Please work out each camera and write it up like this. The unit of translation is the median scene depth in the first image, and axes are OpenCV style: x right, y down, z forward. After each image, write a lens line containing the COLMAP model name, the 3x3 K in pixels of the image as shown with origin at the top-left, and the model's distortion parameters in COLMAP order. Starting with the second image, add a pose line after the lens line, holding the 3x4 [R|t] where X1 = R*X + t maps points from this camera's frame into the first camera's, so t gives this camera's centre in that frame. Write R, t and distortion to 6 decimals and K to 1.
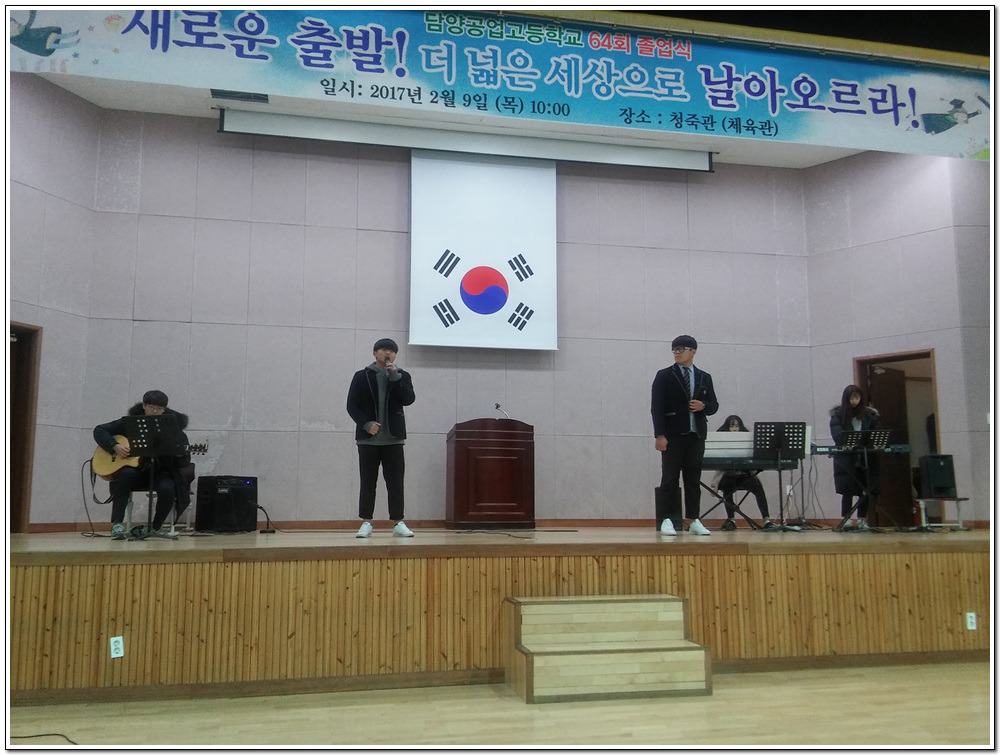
lens RADIAL K [[858.5, 0, 501.8], [0, 858.5, 394.2], [0, 0, 1]] dist [0.065217, -0.108048]
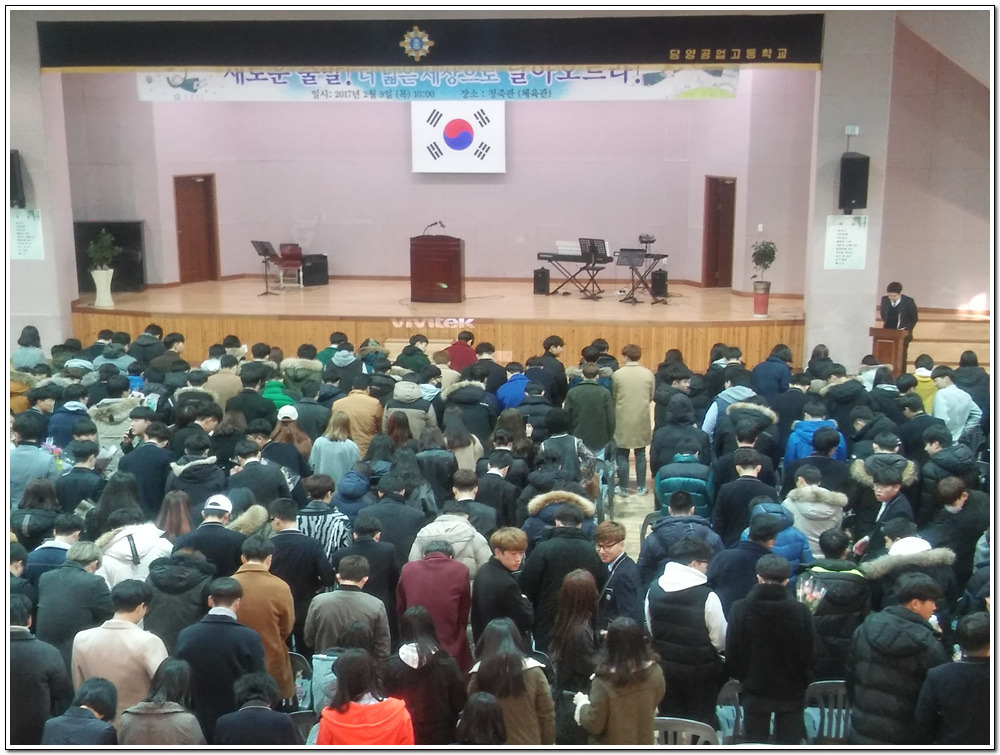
lens RADIAL K [[1303.9, 0, 506.4], [0, 1303.9, 398.3], [0, 0, 1]] dist [0.128017, -0.297762]
pose [[0.946124, 0.071637, -0.315782, 1.220901], [0.044770, 0.936913, 0.346683, -0.707430], [0.320696, -0.342143, 0.883229, -1.802022]]
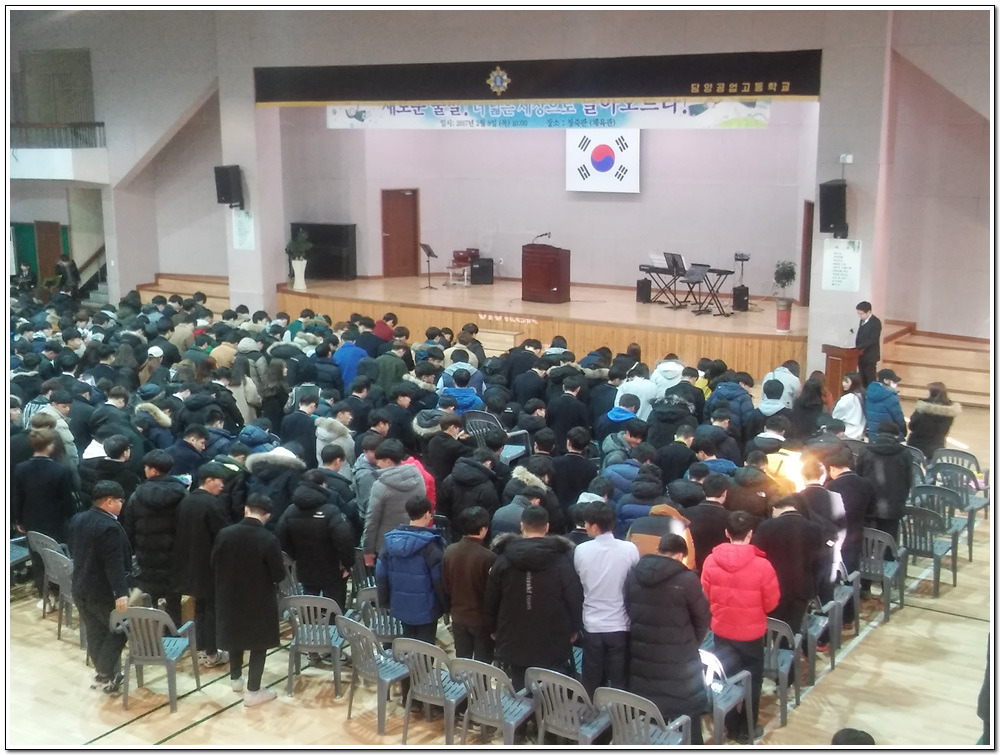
lens RADIAL K [[1303.9, 0, 506.4], [0, 1303.9, 398.3], [0, 0, 1]] dist [0.128017, -0.297762]
pose [[0.705154, 0.147469, -0.693549, 2.561406], [0.093985, 0.950063, 0.297568, -0.676535], [0.702798, -0.275014, 0.656081, -1.517408]]
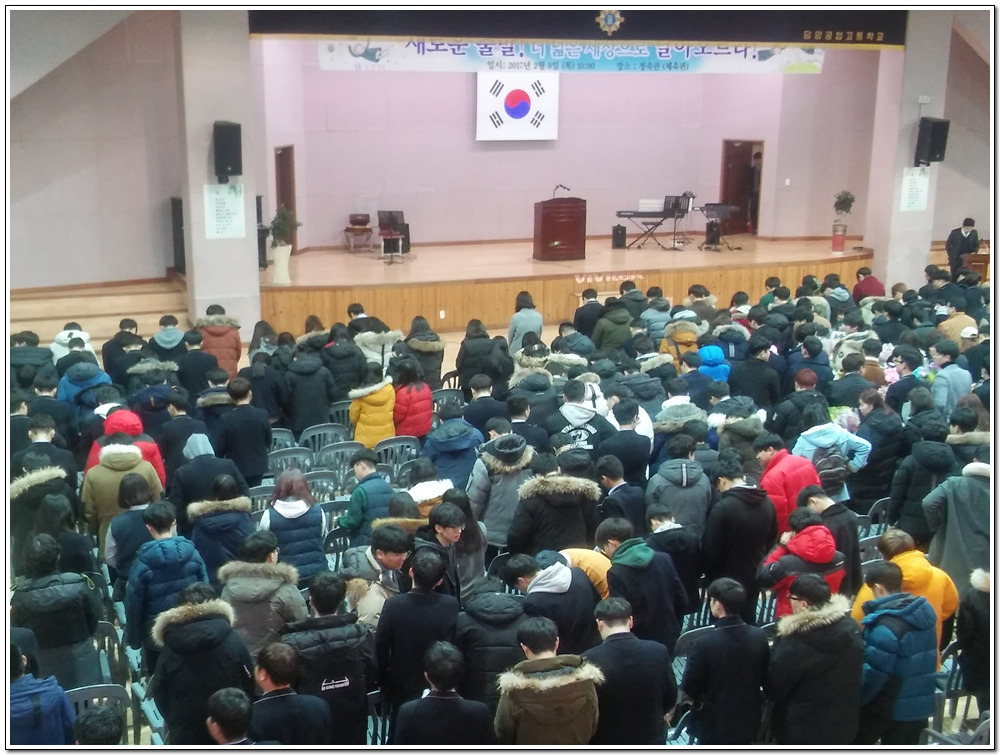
lens RADIAL K [[1303.9, 0, 506.4], [0, 1303.9, 398.3], [0, 0, 1]] dist [0.128017, -0.297762]
pose [[0.983235, -0.032598, 0.179405, -0.741678], [-0.036220, 0.929370, 0.367369, -0.750414], [-0.178709, -0.367708, 0.912608, -2.209739]]
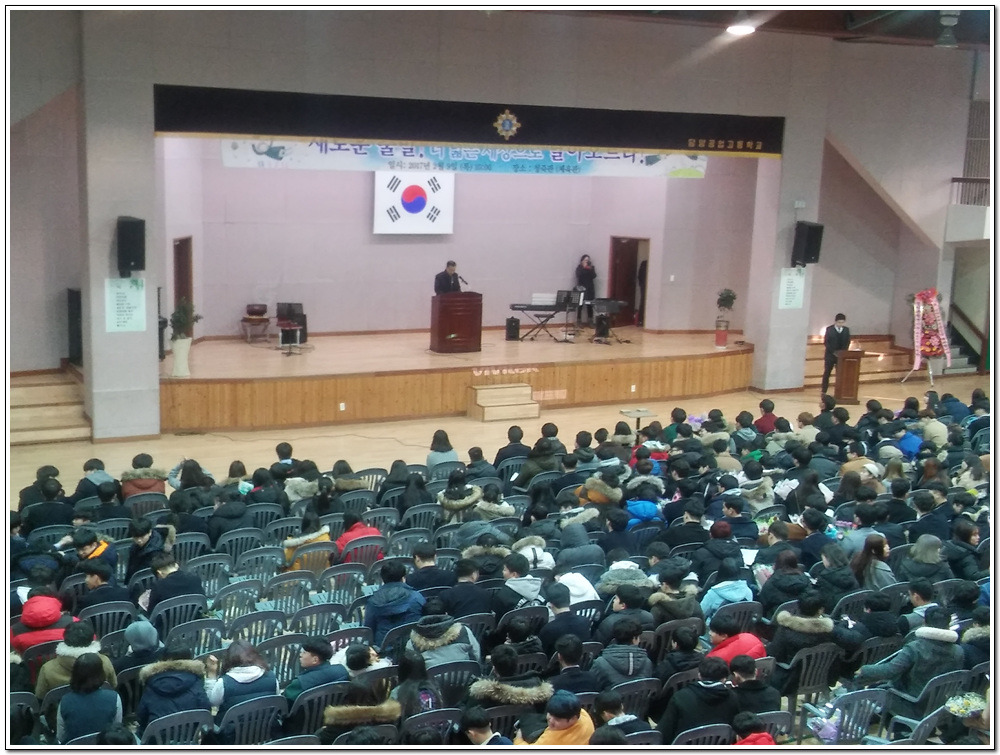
lens RADIAL K [[1303.9, 0, 506.4], [0, 1303.9, 398.3], [0, 0, 1]] dist [0.128017, -0.297762]
pose [[0.961352, -0.017870, 0.274742, -0.812254], [-0.071125, 0.947899, 0.310529, -0.811742], [-0.265977, -0.318068, 0.909994, -2.230653]]
